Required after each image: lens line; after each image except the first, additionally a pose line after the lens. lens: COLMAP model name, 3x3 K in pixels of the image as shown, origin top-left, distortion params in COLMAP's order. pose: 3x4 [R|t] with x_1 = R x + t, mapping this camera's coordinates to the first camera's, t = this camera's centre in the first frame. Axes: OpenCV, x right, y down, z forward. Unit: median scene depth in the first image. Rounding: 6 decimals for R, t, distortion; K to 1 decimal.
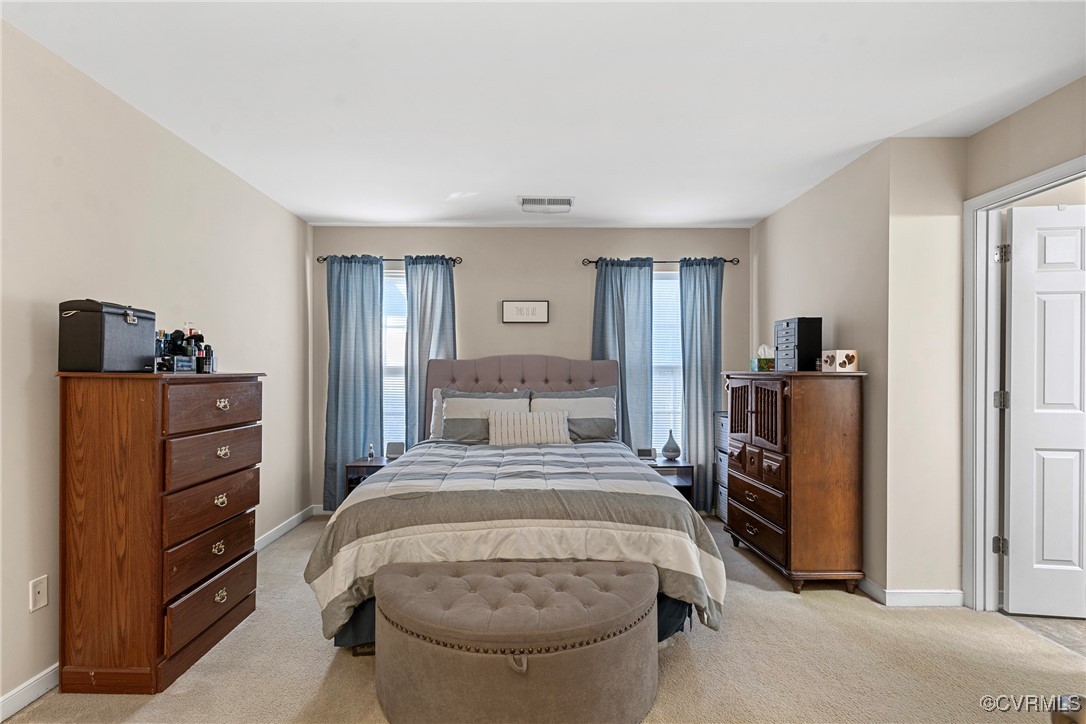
lens RADIAL K [[522.9, 0, 540.6], [0, 522.9, 372.9], [0, 0, 1]] dist [0.010975, 0.000425]
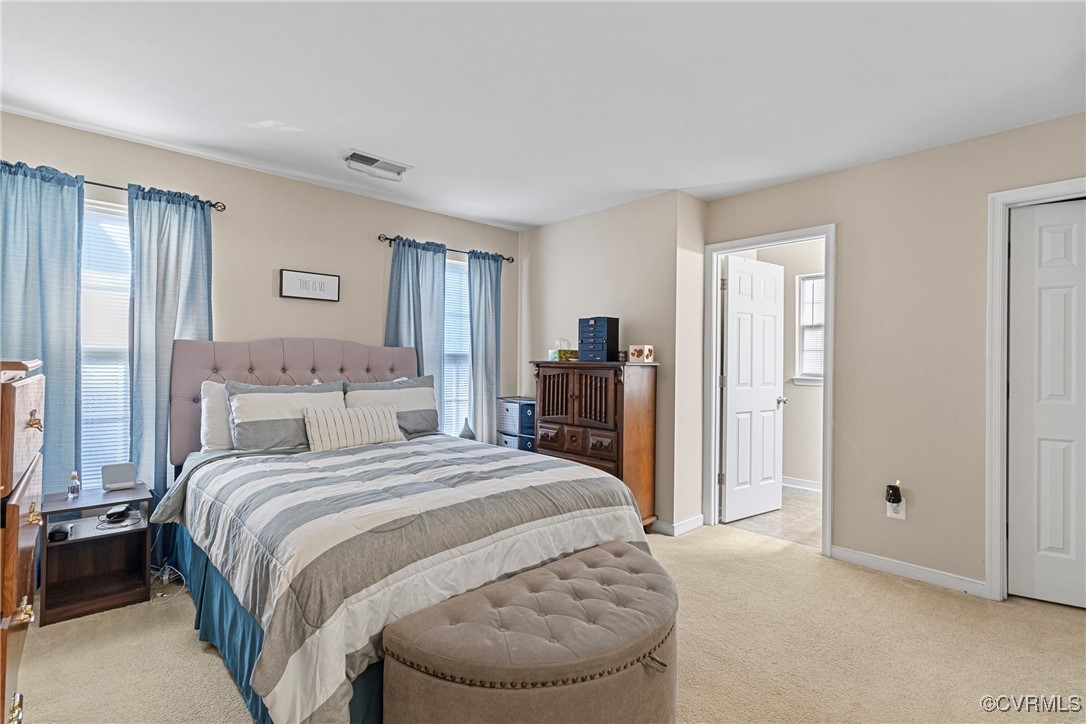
lens RADIAL K [[514.5, 0, 541.2], [0, 514.5, 358.4], [0, 0, 1]] dist [0.002443, 0.000341]
pose [[0.745228, 0.010357, 0.666730, -0.341967], [-0.008770, 0.999945, -0.005730, -0.001437], [-0.666752, -0.001577, 0.745278, 0.177167]]
